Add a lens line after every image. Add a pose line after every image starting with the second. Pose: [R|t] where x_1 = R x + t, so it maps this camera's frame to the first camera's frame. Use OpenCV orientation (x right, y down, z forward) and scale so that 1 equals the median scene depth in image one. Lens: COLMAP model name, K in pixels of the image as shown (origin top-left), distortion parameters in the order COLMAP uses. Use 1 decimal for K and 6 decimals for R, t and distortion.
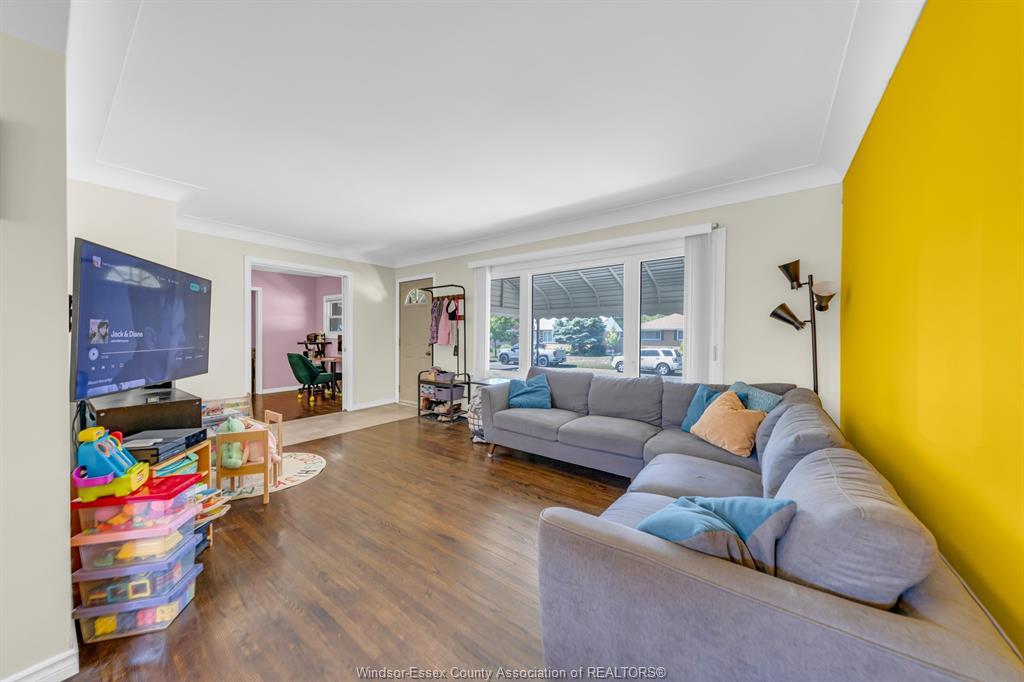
lens RADIAL K [[348.6, 0, 510.7], [0, 348.6, 341.7], [0, 0, 1]] dist [-0.005072, 0.000218]
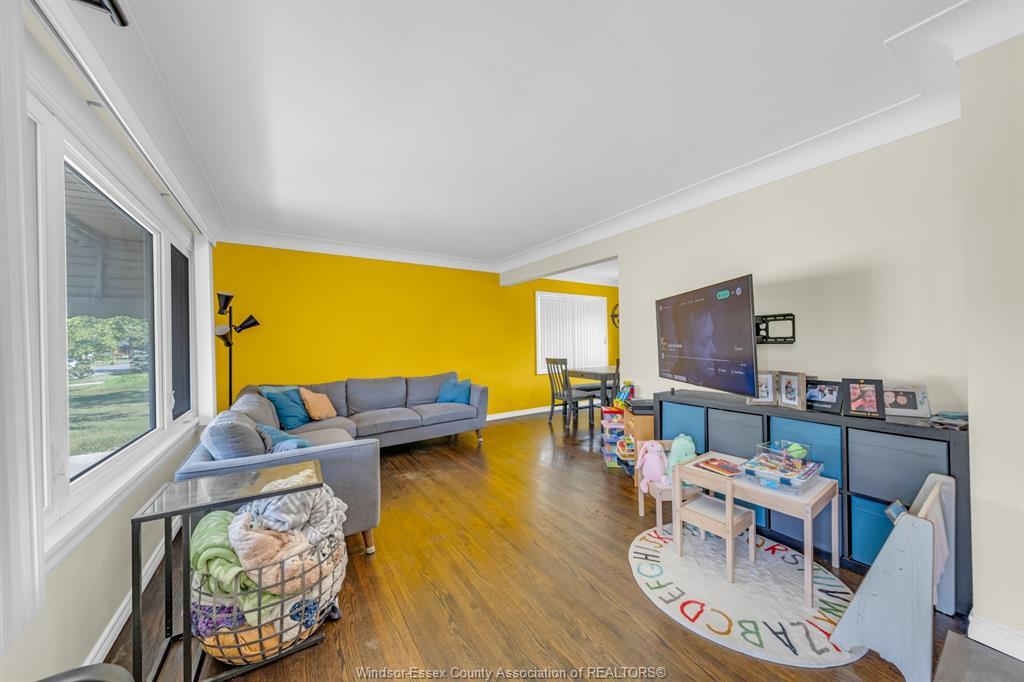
lens RADIAL K [[348.6, 0, 510.7], [0, 348.6, 341.7], [0, 0, 1]] dist [-0.005072, 0.000218]
pose [[-0.938486, 0.005601, 0.345273, -0.802396], [0.011363, 0.999828, 0.014668, -0.061523], [-0.345131, 0.017689, -0.938388, 2.372327]]
